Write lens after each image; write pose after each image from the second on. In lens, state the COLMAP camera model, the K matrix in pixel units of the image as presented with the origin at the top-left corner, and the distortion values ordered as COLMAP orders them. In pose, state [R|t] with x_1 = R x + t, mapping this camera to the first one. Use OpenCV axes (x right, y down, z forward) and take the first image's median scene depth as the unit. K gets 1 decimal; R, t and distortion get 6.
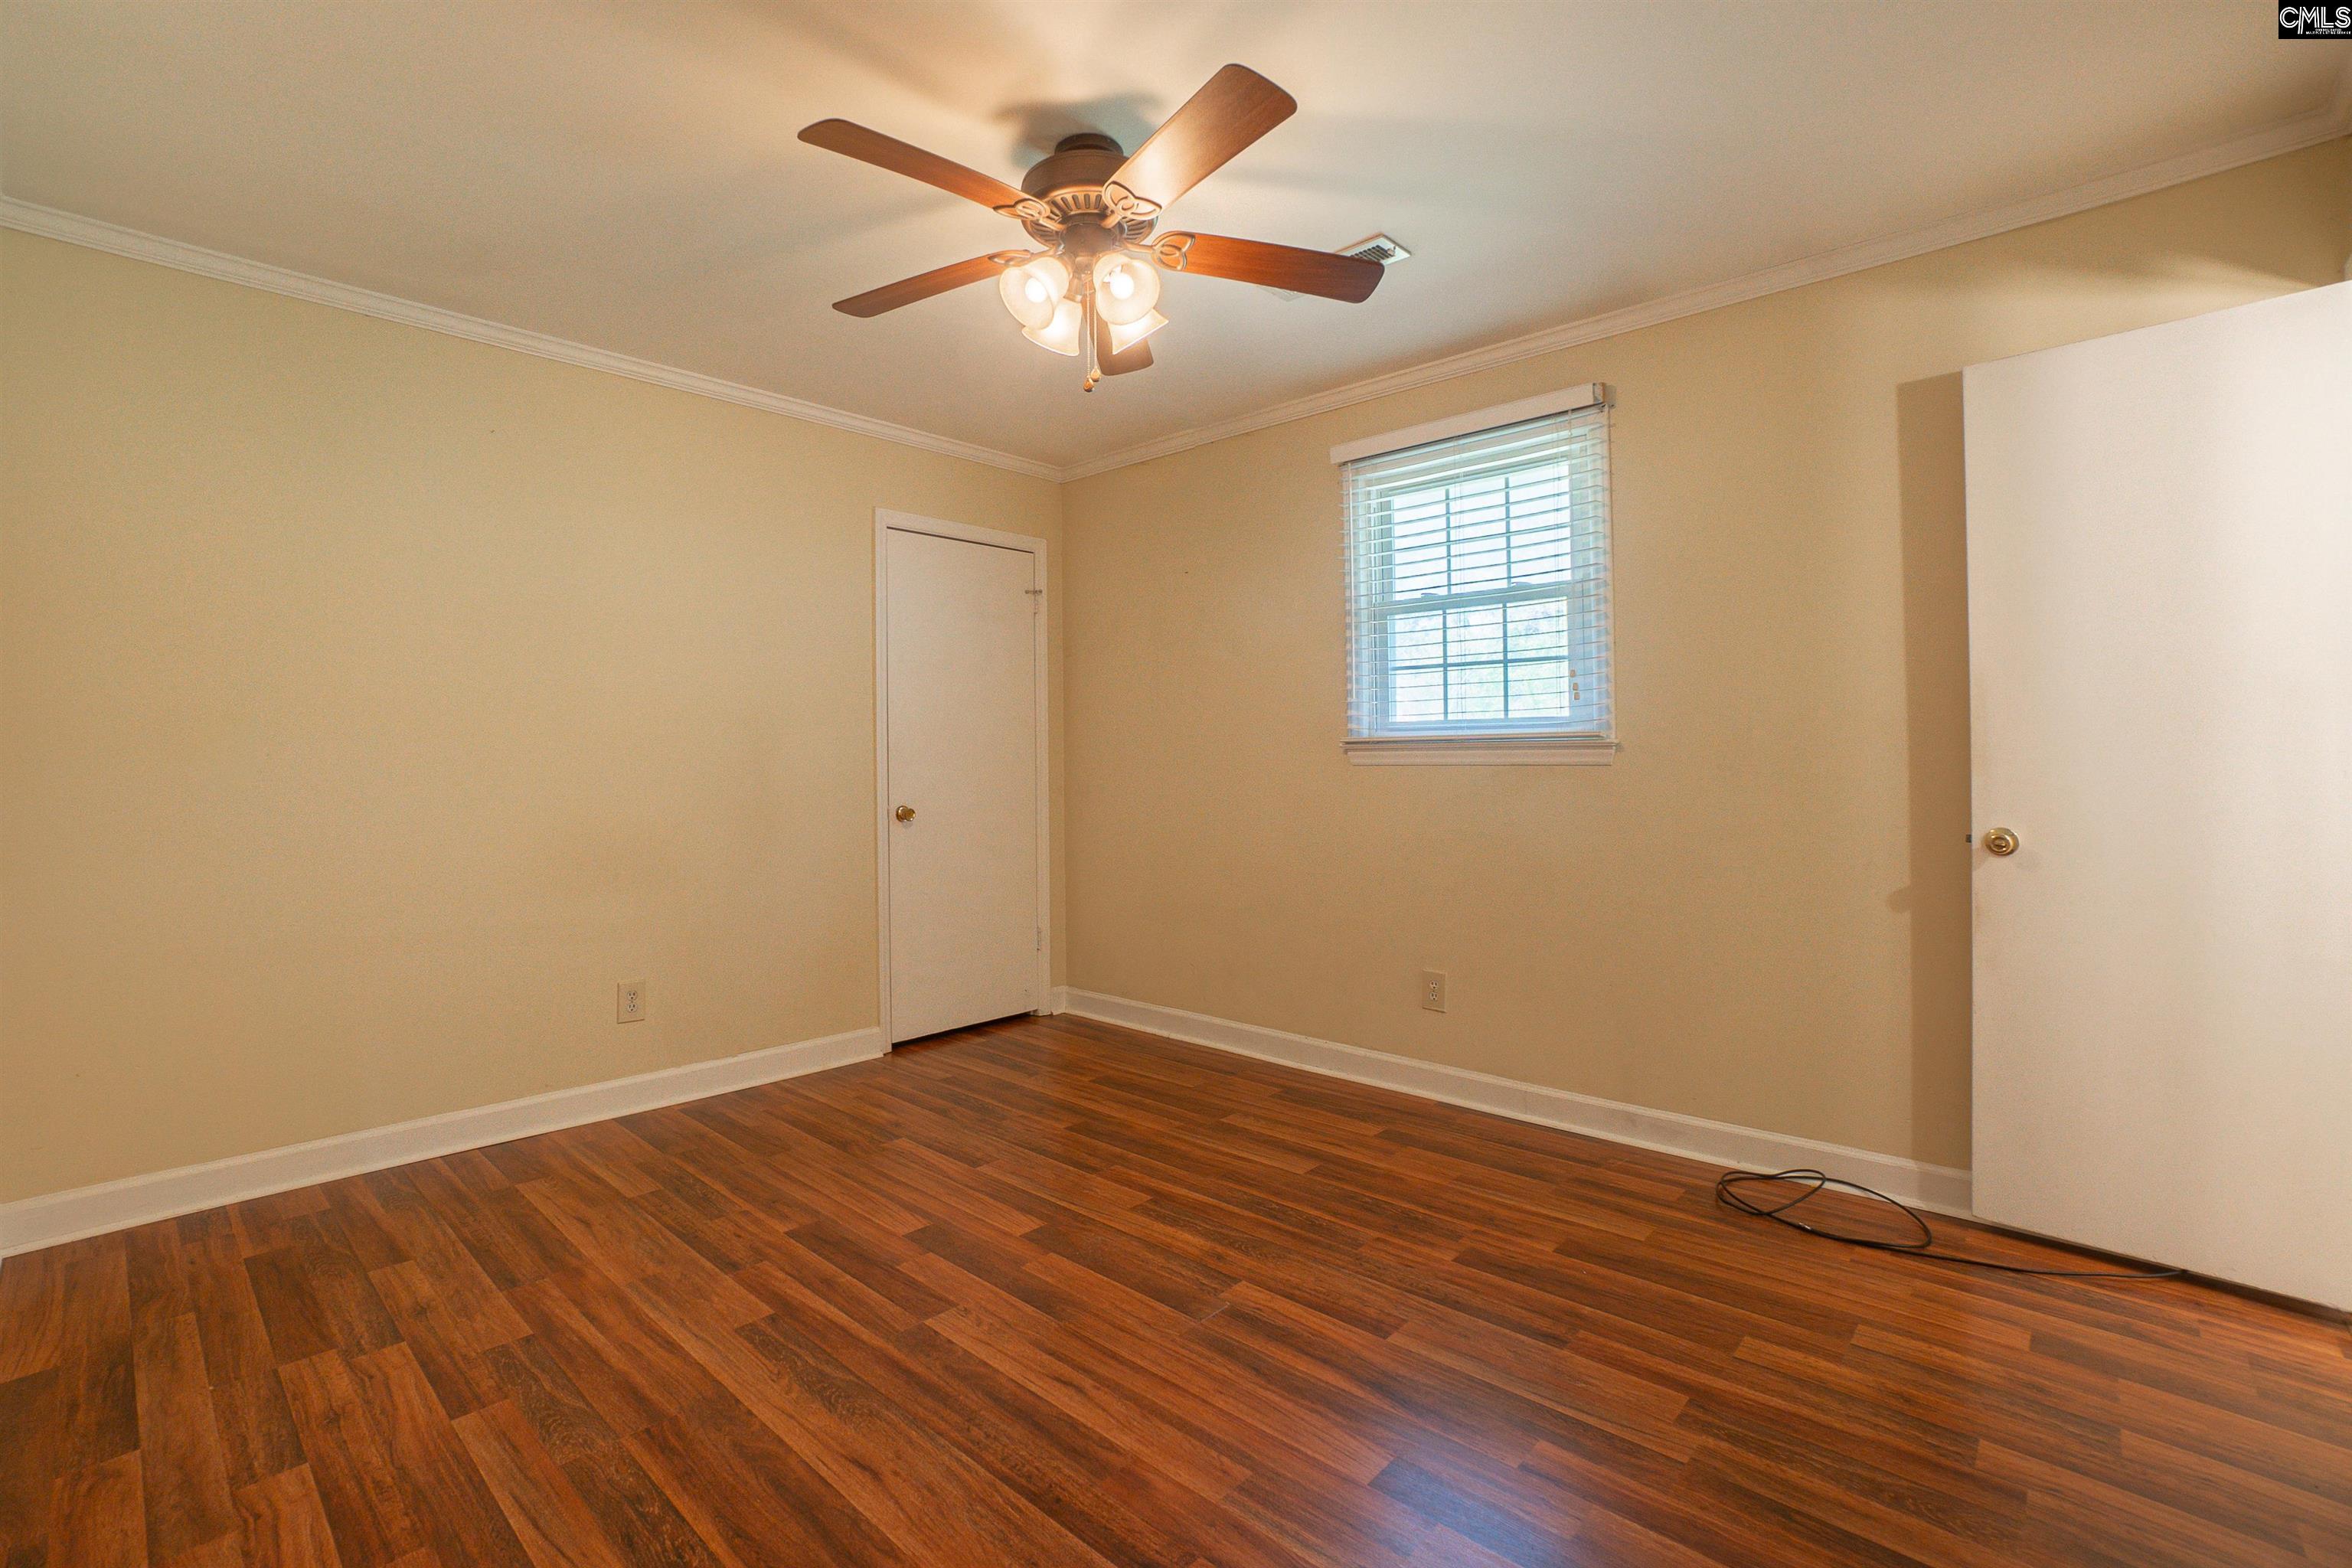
lens RADIAL K [[1055.4, 0, 1141.0], [0, 1055.4, 755.2], [0, 0, 1]] dist [-0.064591, 0.022728]
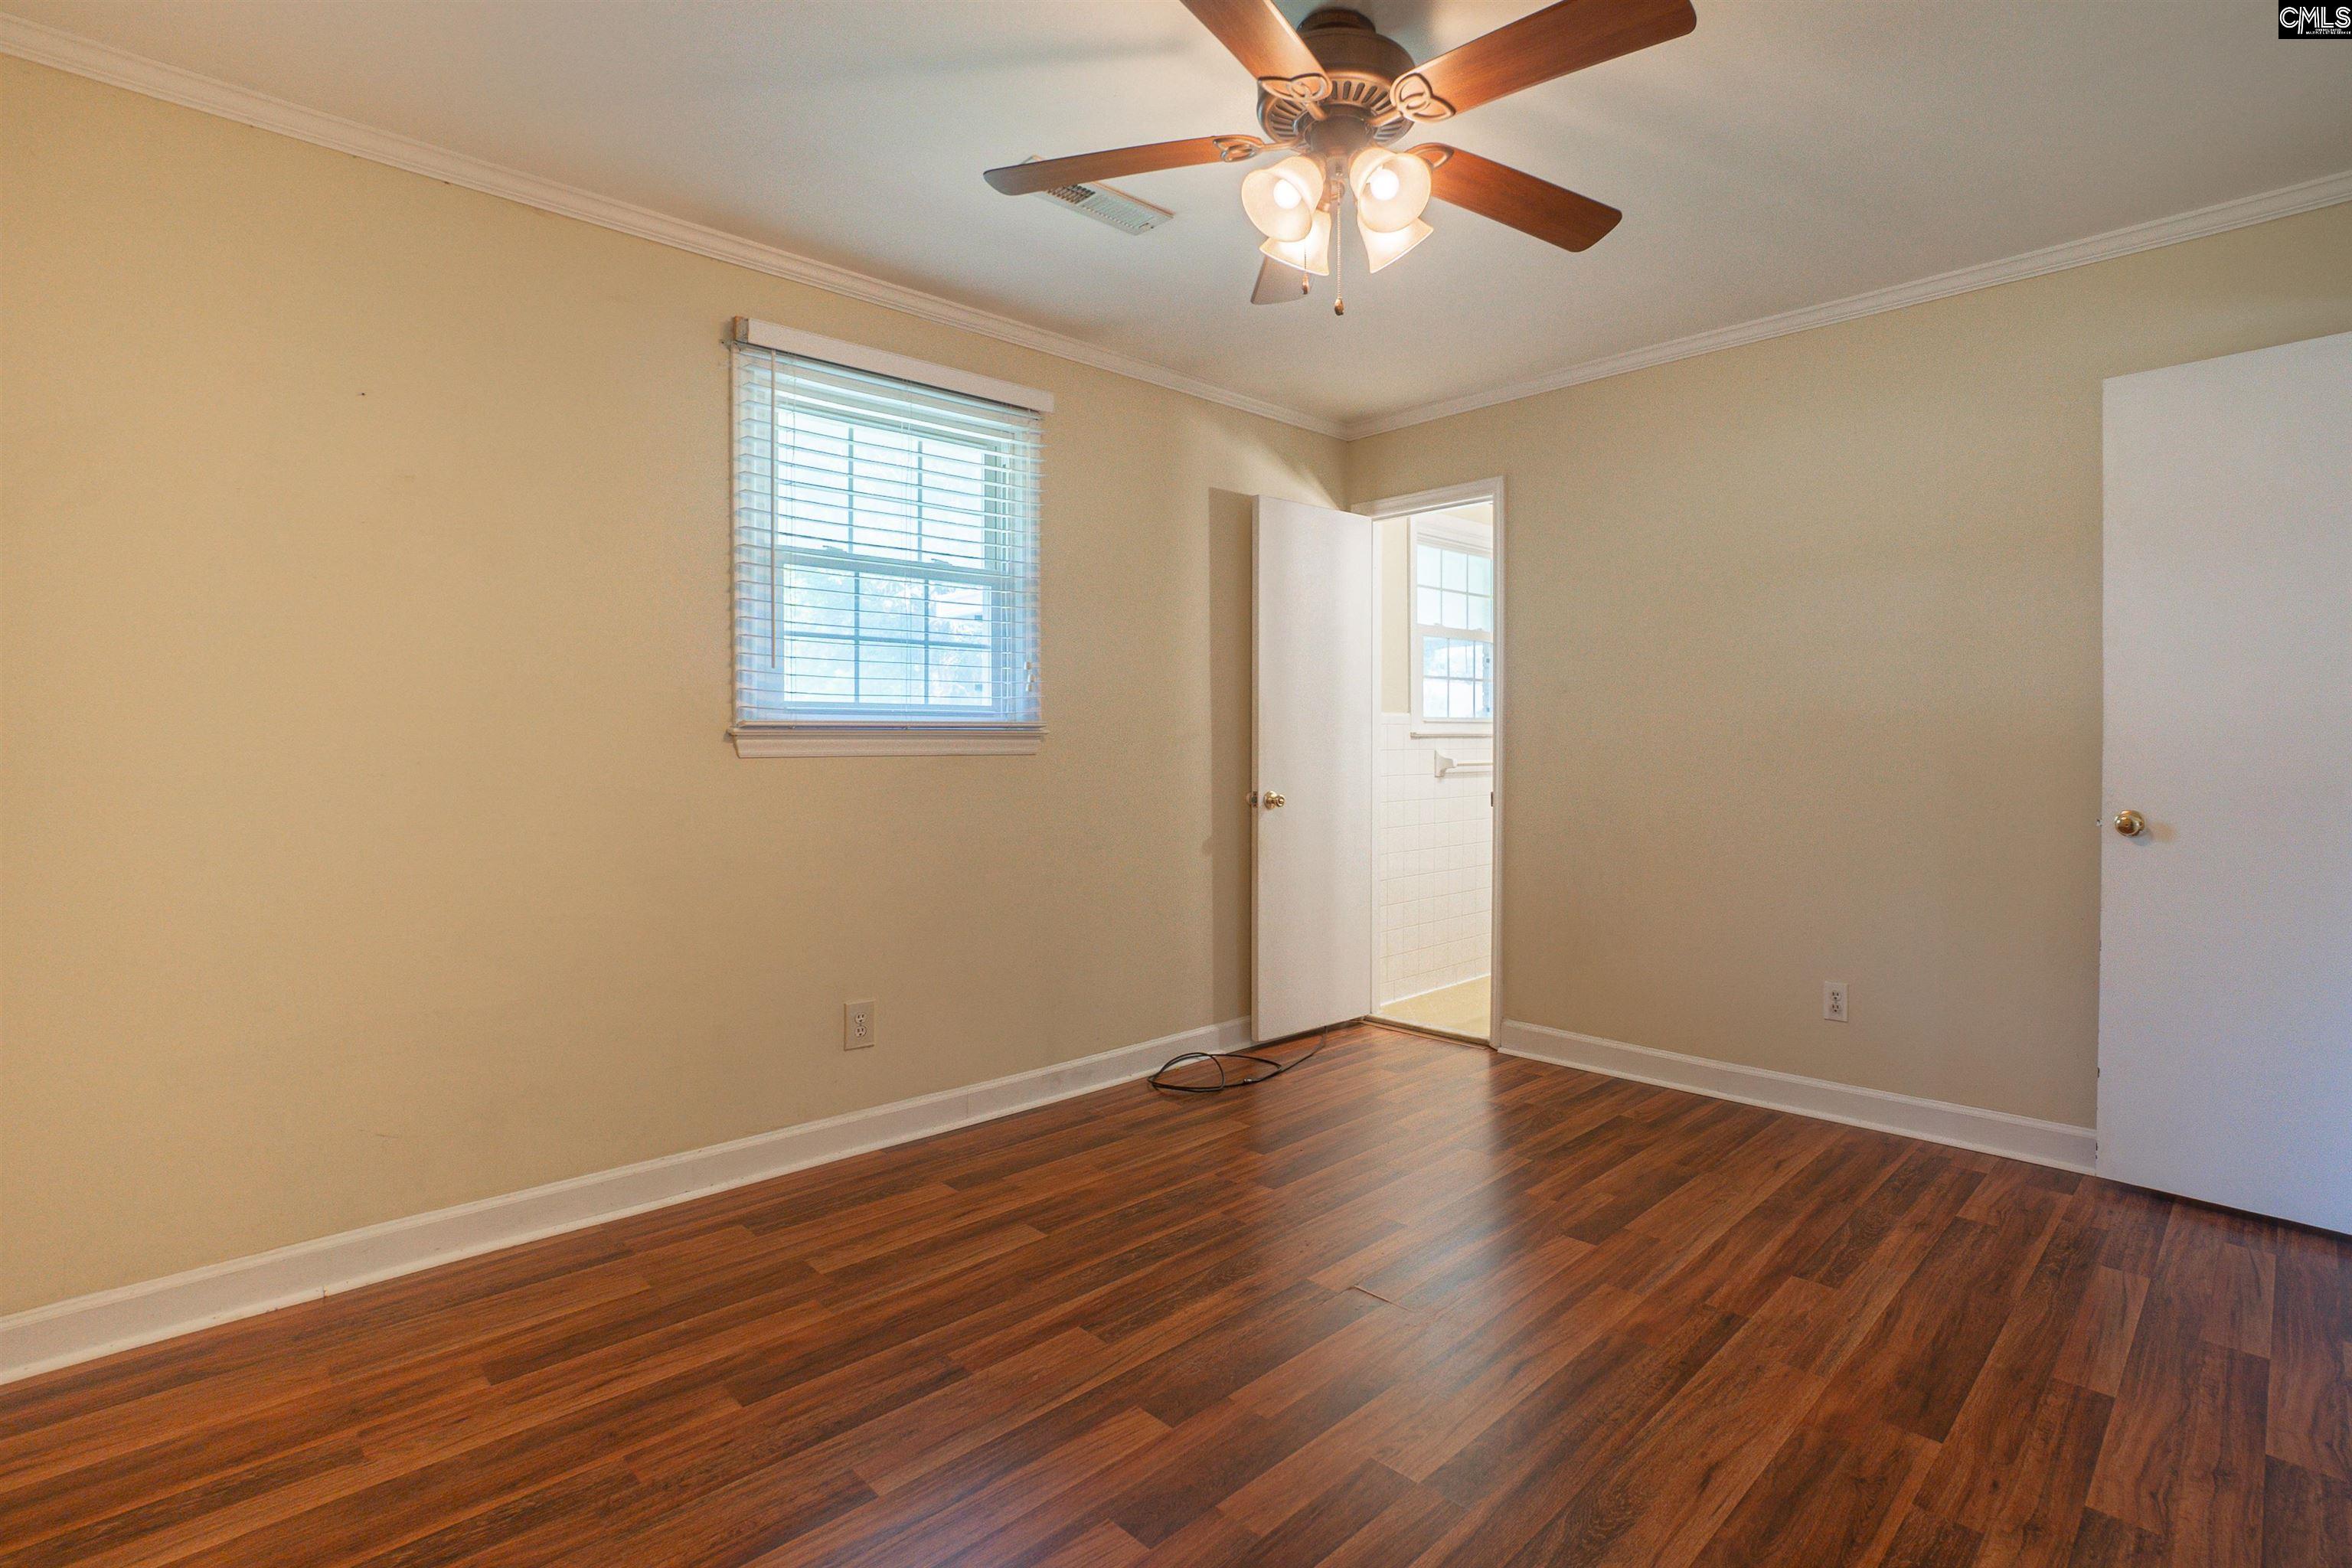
lens RADIAL K [[1157.4, 0, 1246.1], [0, 1157.4, 756.7], [0, 0, 1]] dist [-0.033765, 0.000408]
pose [[-0.002207, -0.005539, 0.999982, -0.724466], [-0.002146, 0.999982, 0.005535, 0.004989], [-0.999995, -0.002133, -0.002219, 0.780062]]
